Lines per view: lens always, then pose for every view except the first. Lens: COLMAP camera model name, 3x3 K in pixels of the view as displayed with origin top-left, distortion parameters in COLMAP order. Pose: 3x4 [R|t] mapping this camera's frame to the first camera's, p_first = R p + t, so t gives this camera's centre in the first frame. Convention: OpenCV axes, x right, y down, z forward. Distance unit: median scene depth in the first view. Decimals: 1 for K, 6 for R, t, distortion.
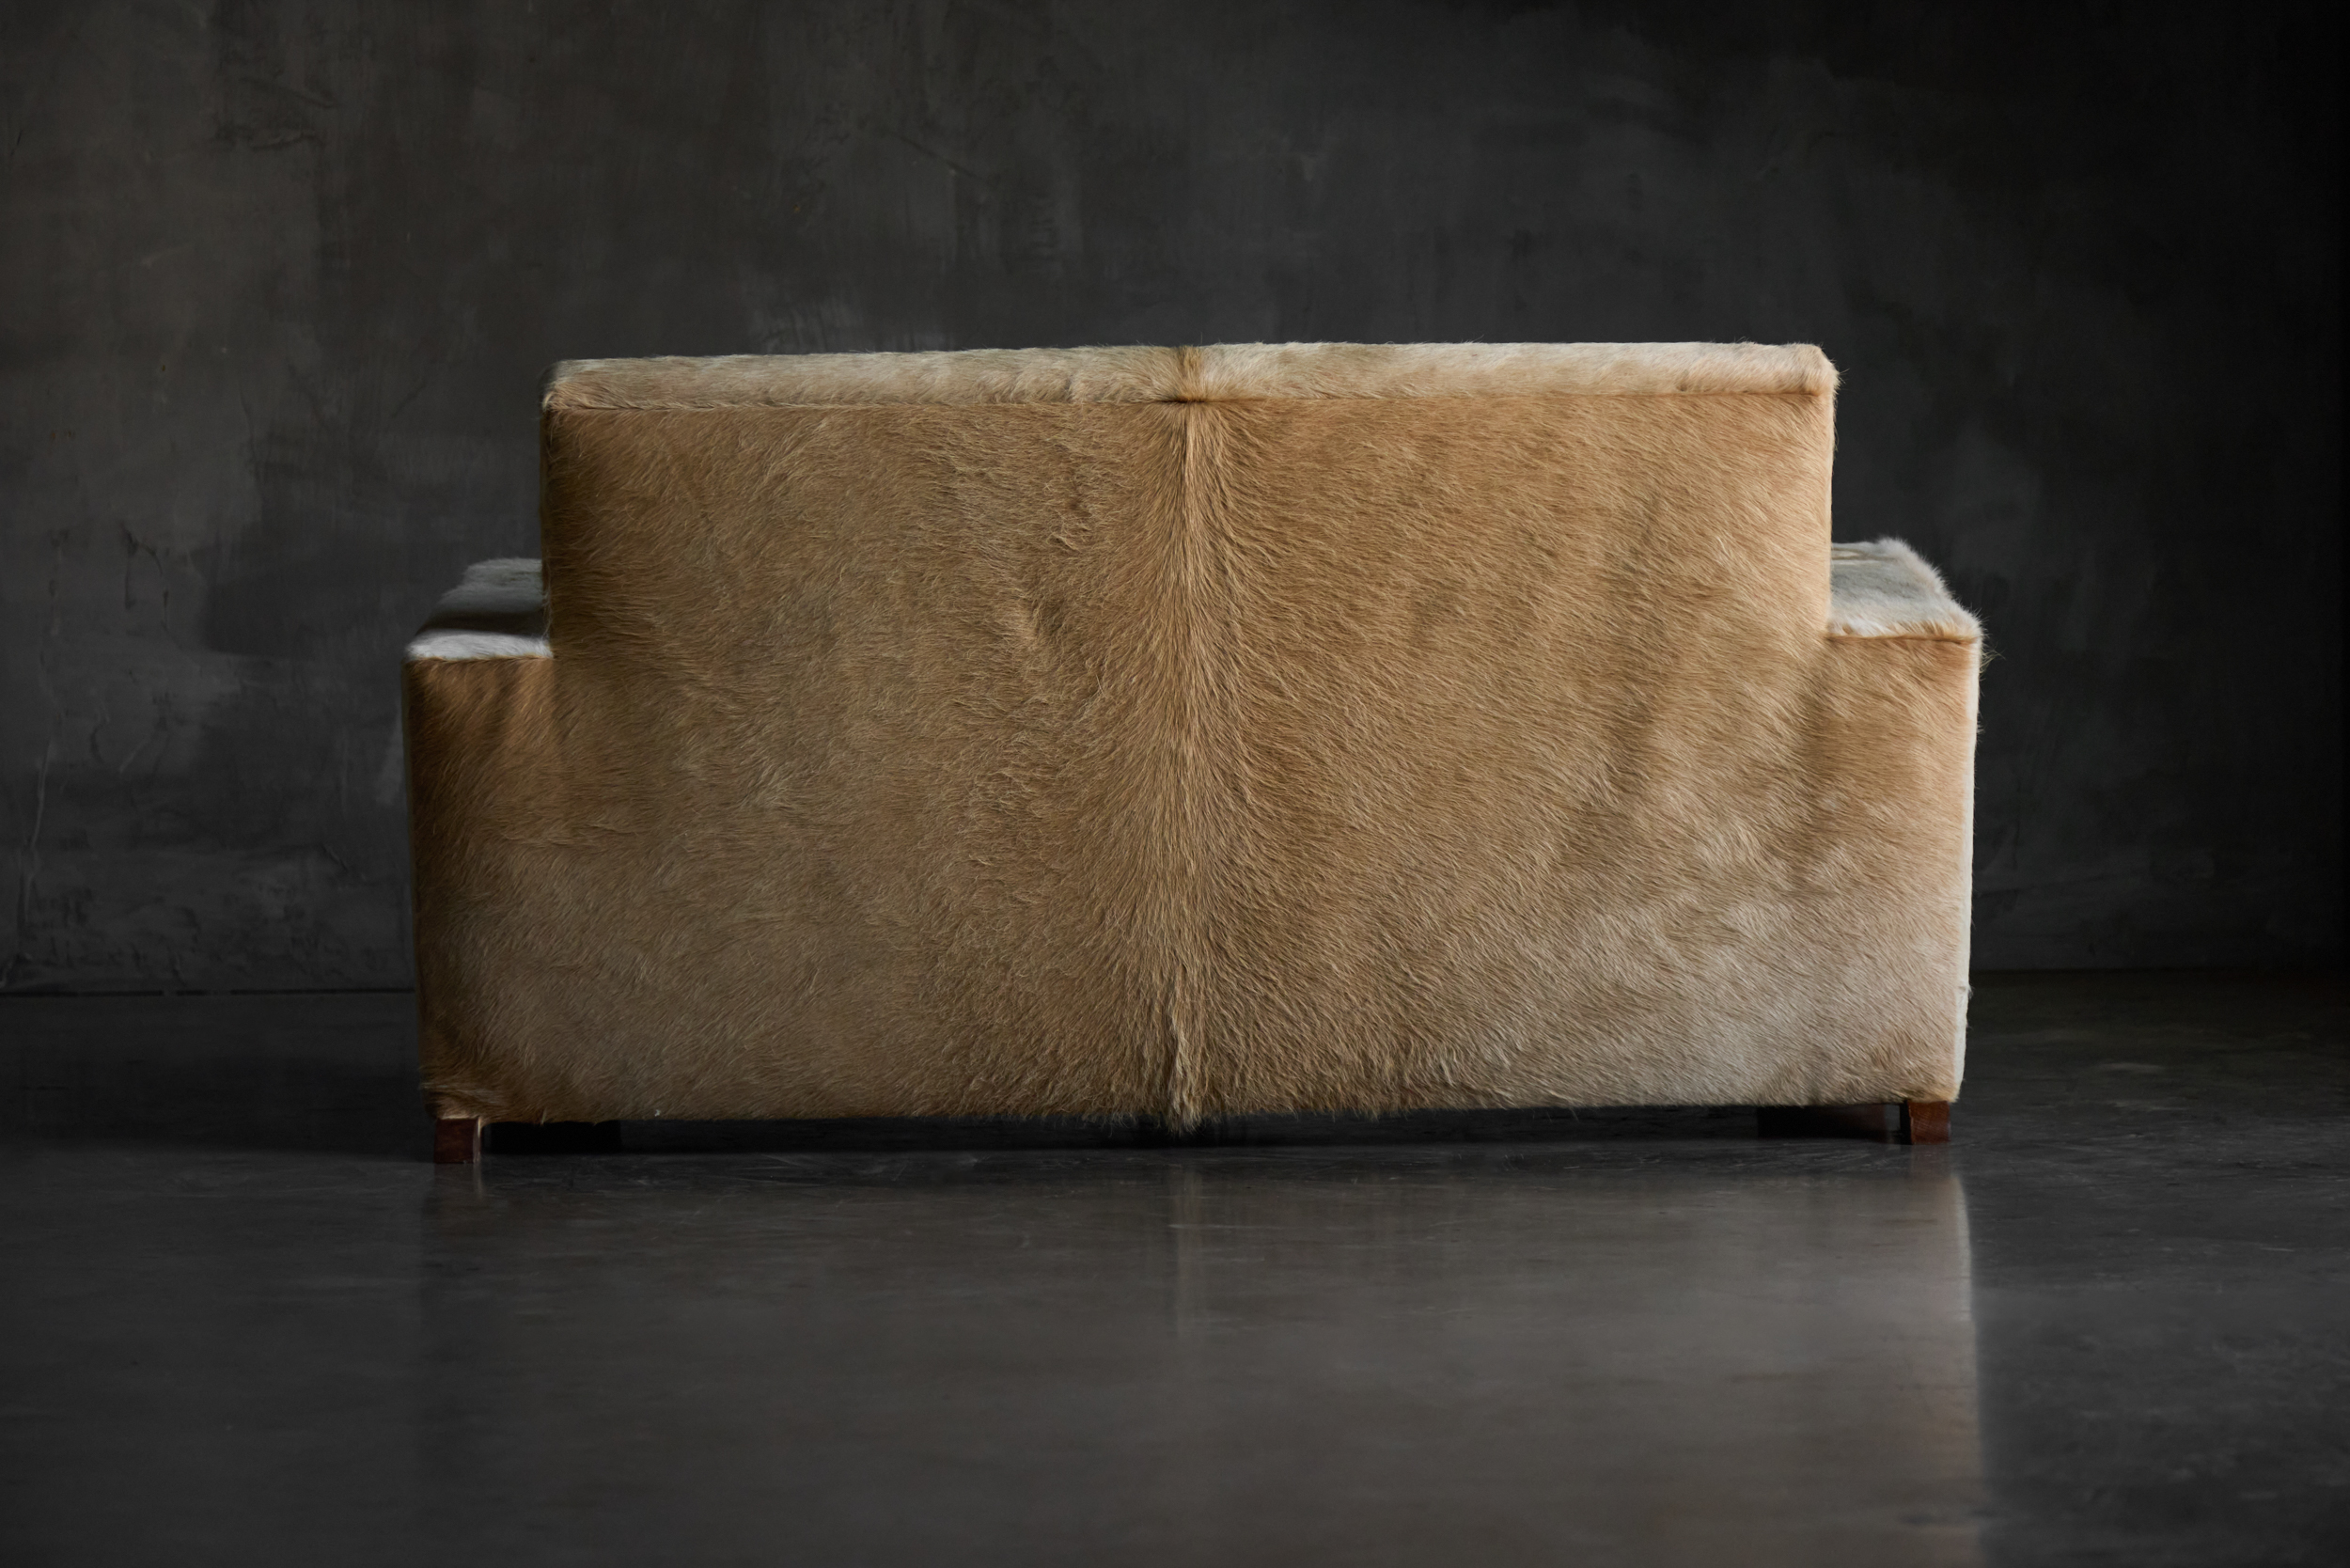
lens RADIAL K [[8353.5, 0, 1236.9], [0, 8353.5, 672.3], [0, 0, 1]] dist [0.143027, 0.000000]
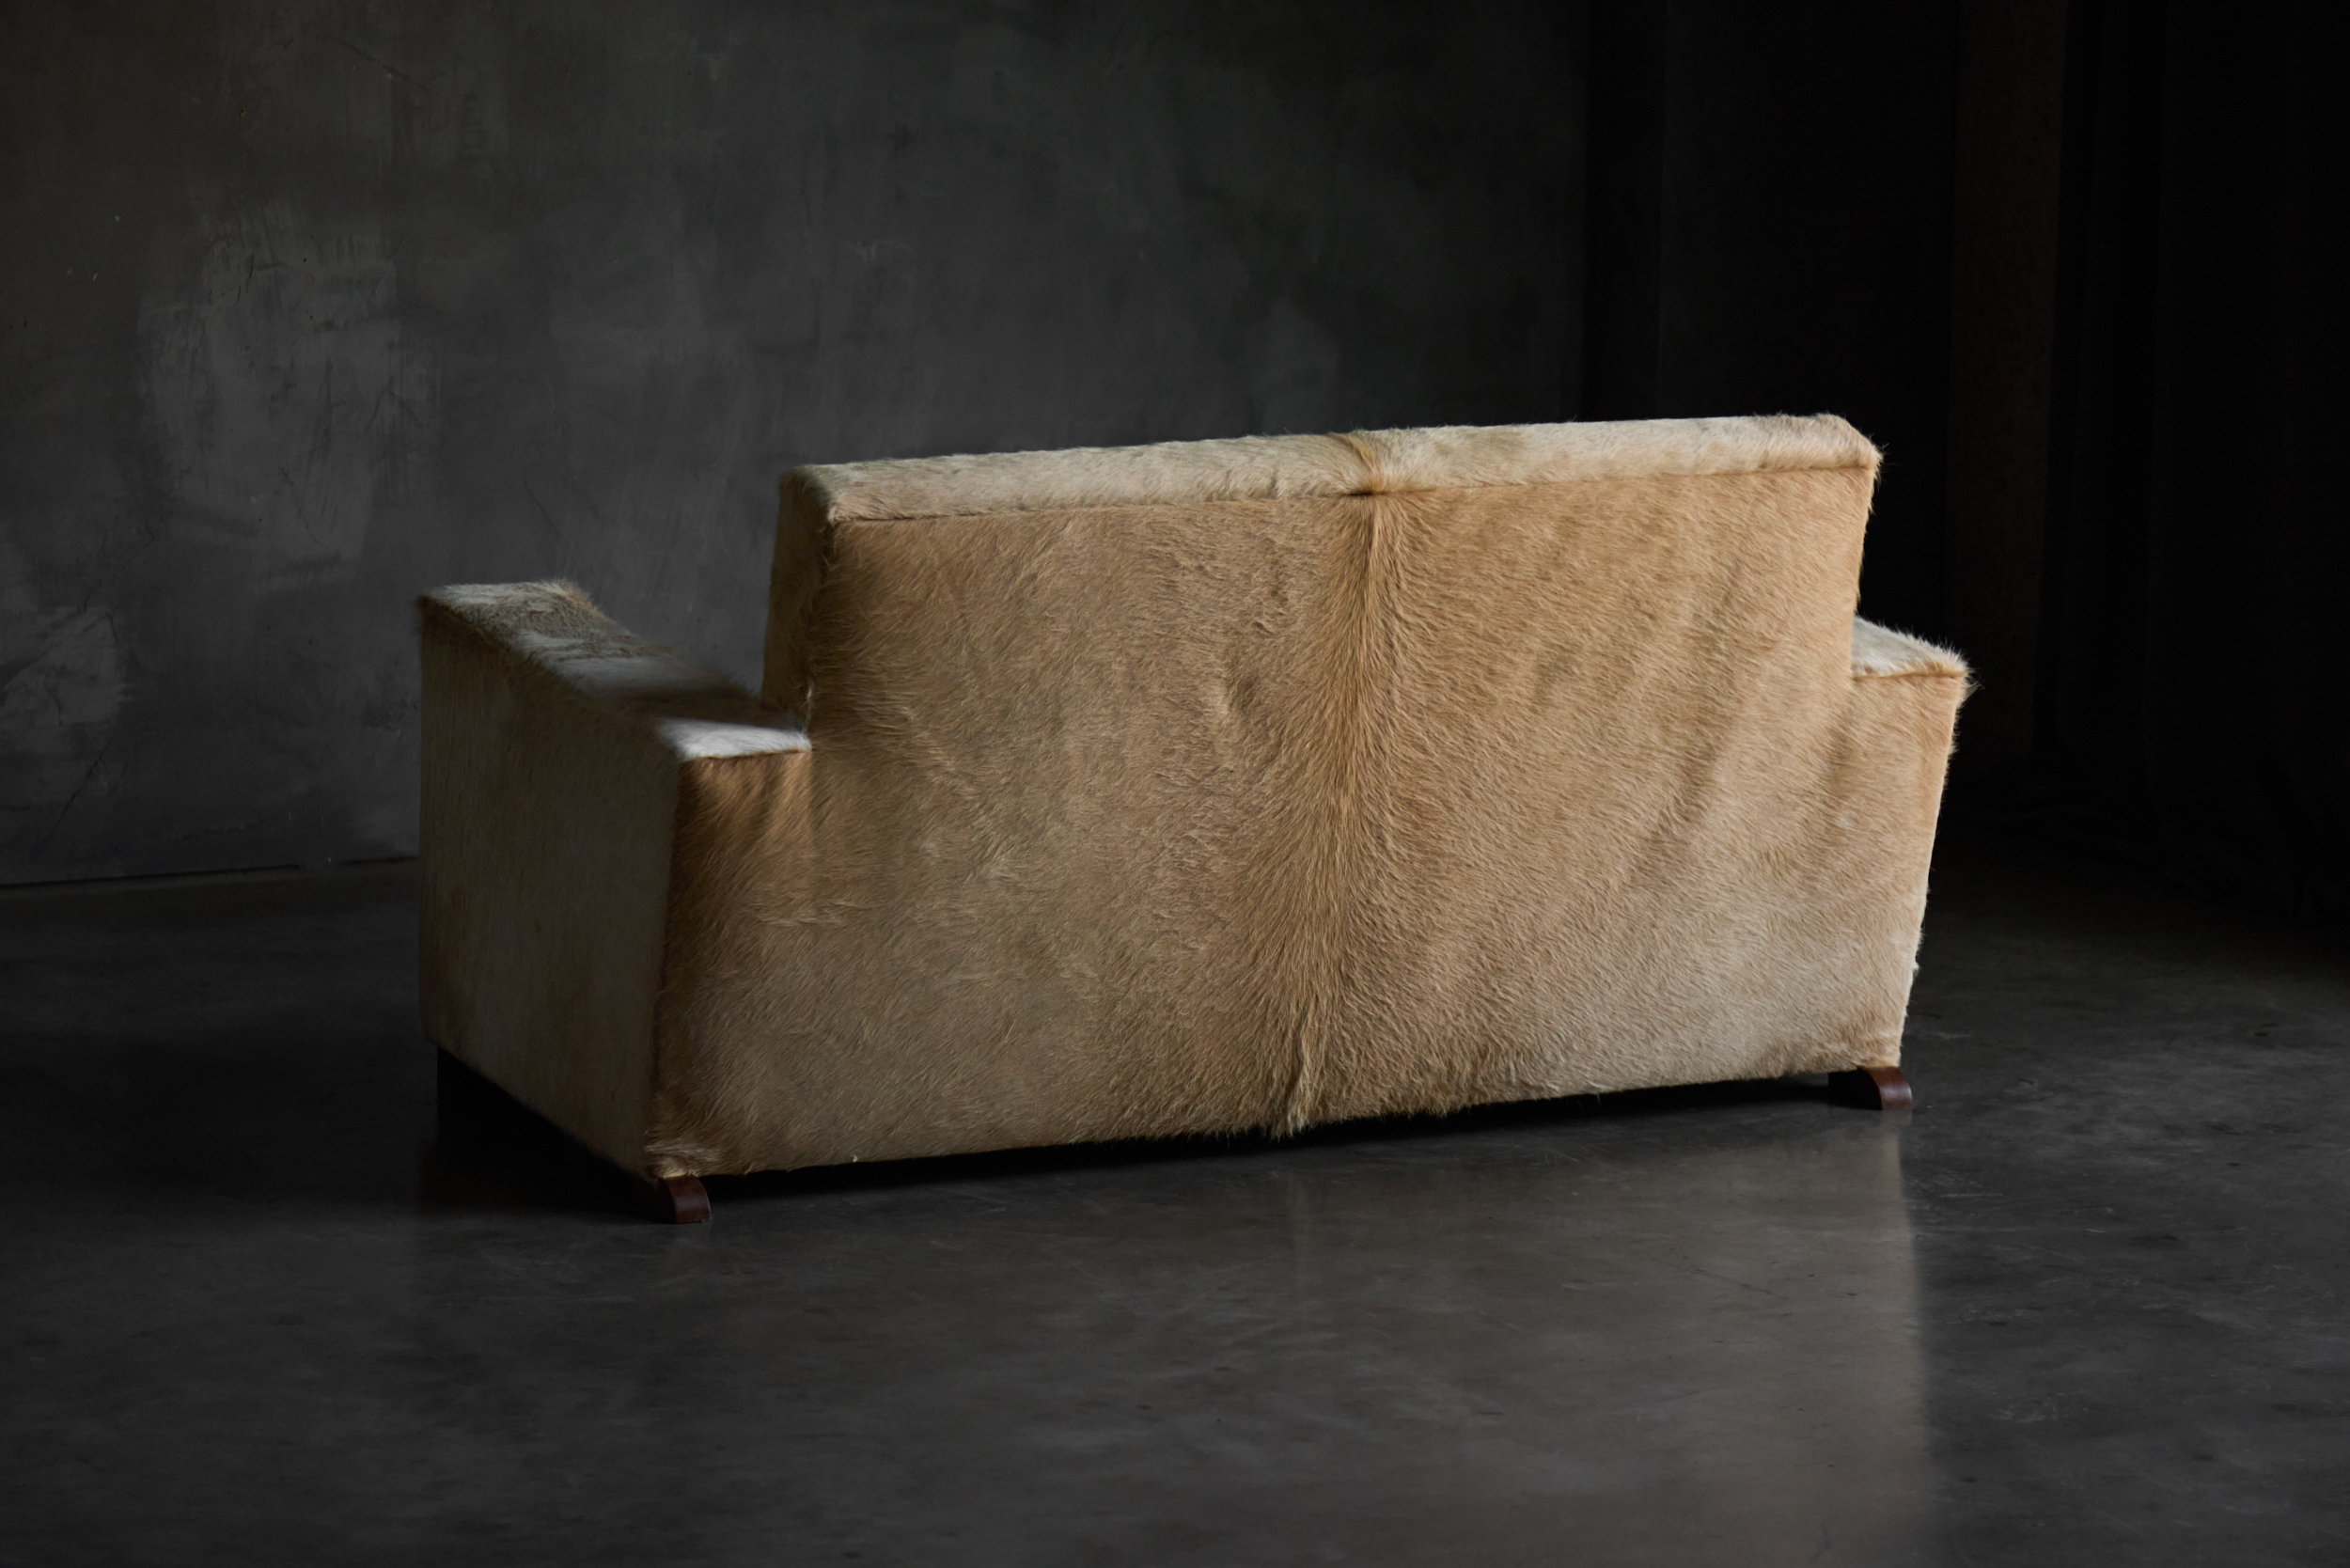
lens RADIAL K [[8353.5, 0, 1430.5], [0, 8353.5, 968.6], [0, 0, 1]] dist [0.143027, 0.000000]
pose [[0.891724, -0.060064, 0.448577, -0.484126], [-0.007513, 0.989053, 0.147368, -0.129908], [-0.452518, -0.134781, 0.881511, 0.028490]]
